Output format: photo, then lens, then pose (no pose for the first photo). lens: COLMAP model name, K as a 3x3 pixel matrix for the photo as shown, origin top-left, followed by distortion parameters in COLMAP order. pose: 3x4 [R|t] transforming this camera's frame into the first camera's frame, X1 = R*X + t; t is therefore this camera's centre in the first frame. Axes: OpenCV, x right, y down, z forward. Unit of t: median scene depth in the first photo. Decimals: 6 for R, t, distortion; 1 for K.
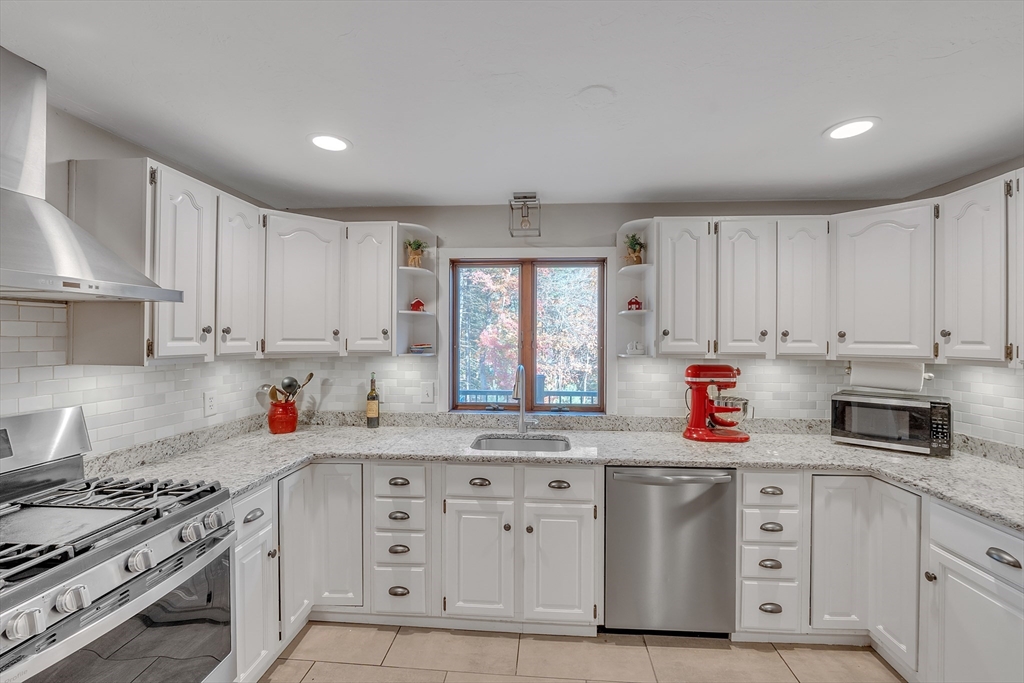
lens RADIAL K [[430.3, 0, 518.2], [0, 430.3, 337.6], [0, 0, 1]] dist [-0.015283, 0.001396]
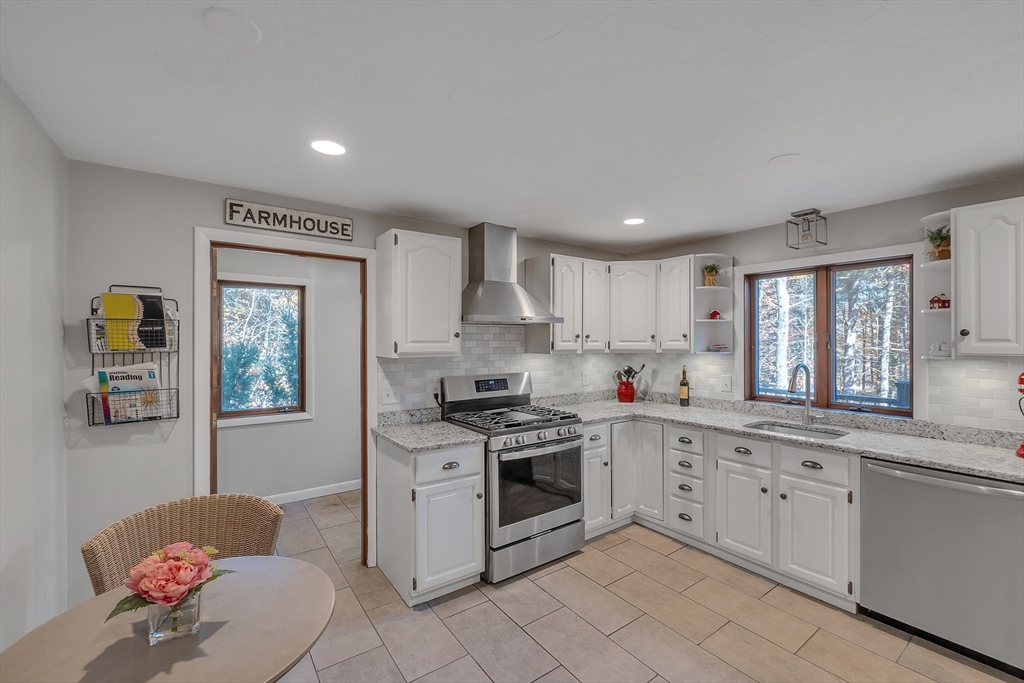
lens RADIAL K [[430.3, 0, 520.2], [0, 430.3, 340.4], [0, 0, 1]] dist [-0.015283, 0.001396]
pose [[0.649371, -0.005316, -0.760453, 0.455499], [0.005127, 0.999983, -0.002612, 0.003338], [0.760454, -0.002202, 0.649388, -0.347386]]
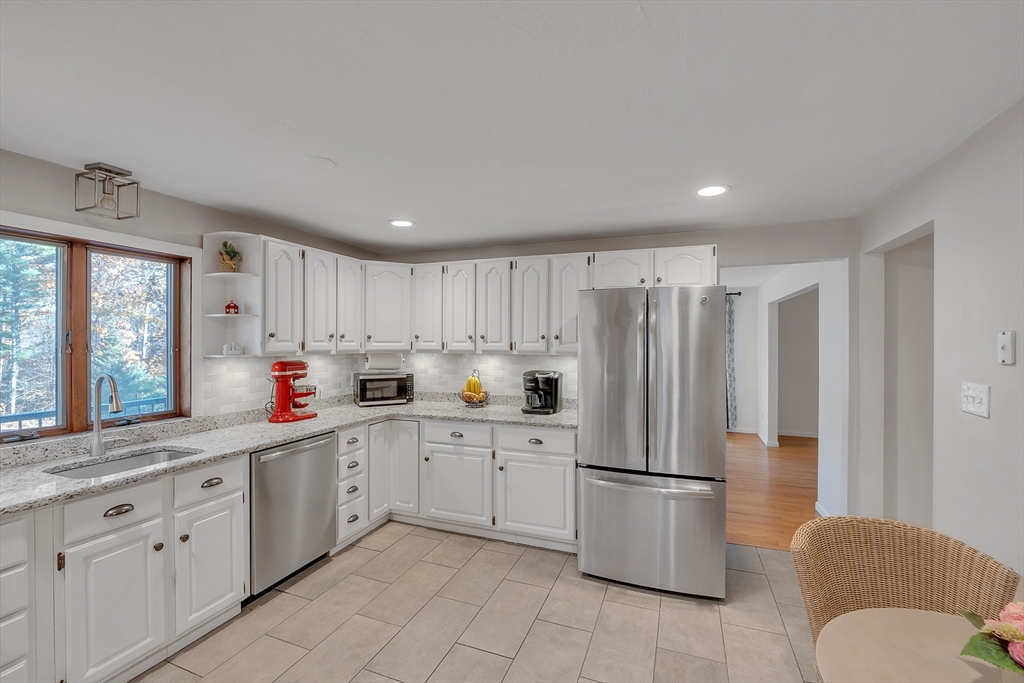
lens RADIAL K [[430.3, 0, 514.1], [0, 430.3, 341.5], [0, 0, 1]] dist [-0.015283, 0.001396]
pose [[0.293448, -0.006828, 0.955951, -0.652581], [-0.000501, 0.999973, 0.007296, -0.002691], [-0.955975, -0.002620, 0.293437, 0.011618]]
